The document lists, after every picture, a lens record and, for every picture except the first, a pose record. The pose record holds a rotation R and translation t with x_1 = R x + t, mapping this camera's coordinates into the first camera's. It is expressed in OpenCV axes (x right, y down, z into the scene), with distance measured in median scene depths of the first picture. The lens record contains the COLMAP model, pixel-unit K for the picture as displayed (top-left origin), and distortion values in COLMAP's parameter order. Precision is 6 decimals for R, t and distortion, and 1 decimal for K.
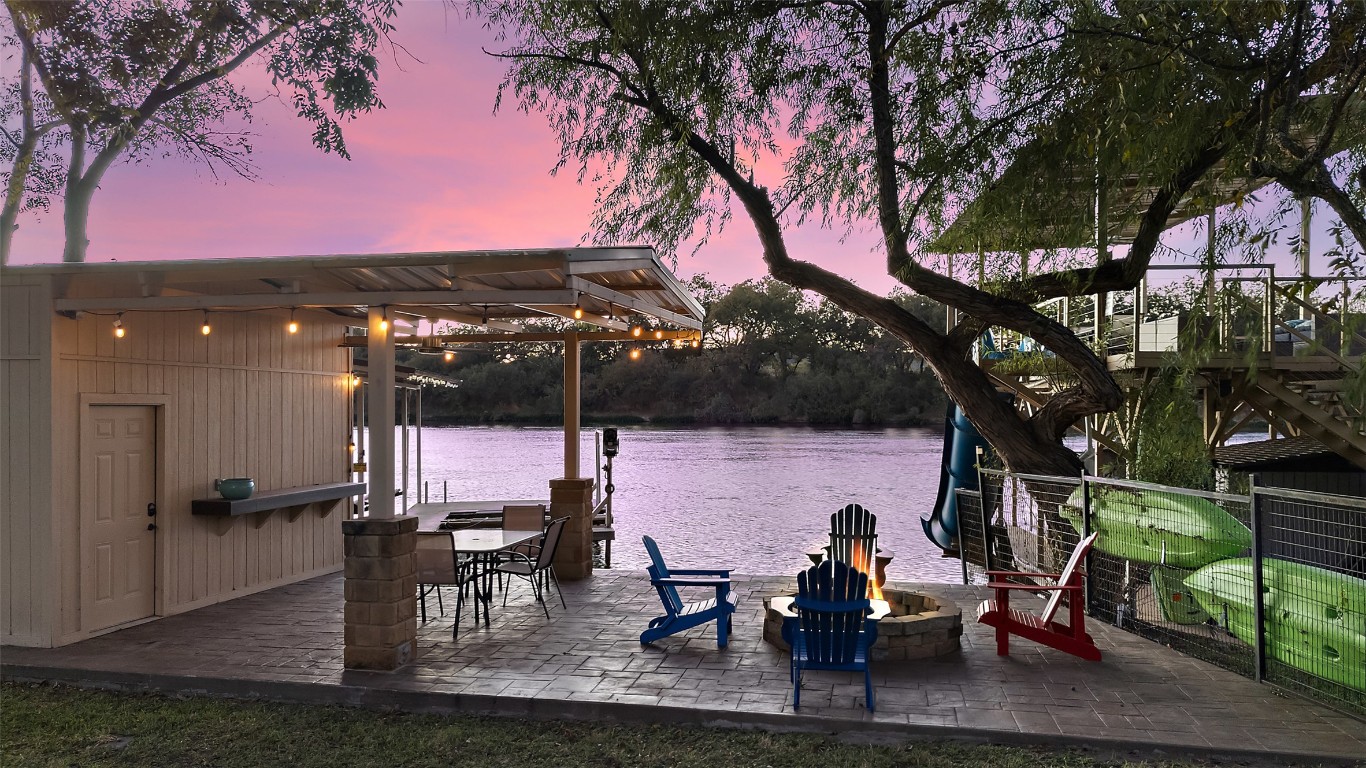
lens RADIAL K [[982.0, 0, 682.8], [0, 982.0, 389.2], [0, 0, 1]] dist [0.004455, -0.016716]
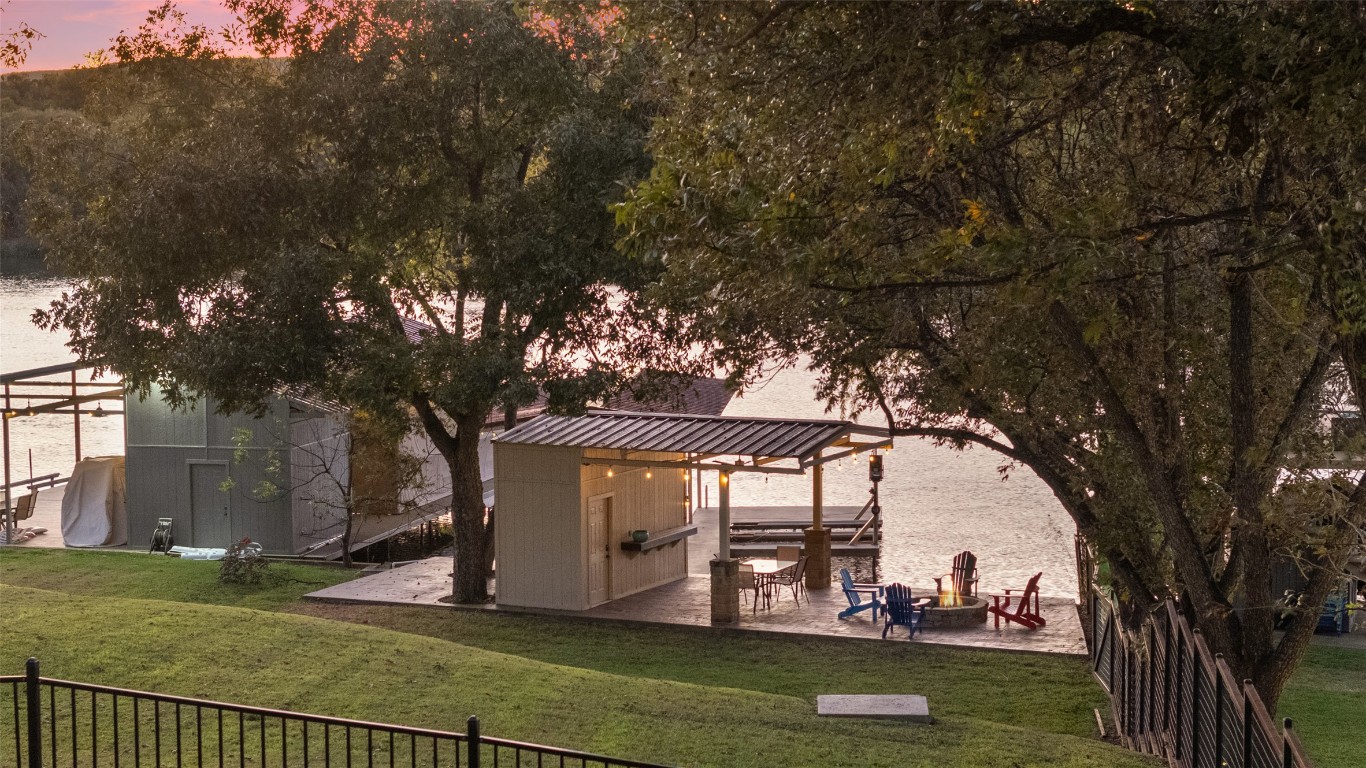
lens RADIAL K [[2652.5, 0, 683.0], [0, 2652.5, 385.6], [0, 0, 1]] dist [0.000971, 0.000000]
pose [[0.974539, 0.014615, -0.223743, 0.864509], [0.010578, 0.993765, 0.110988, -0.845224], [0.223970, -0.110529, 0.968308, -4.383141]]
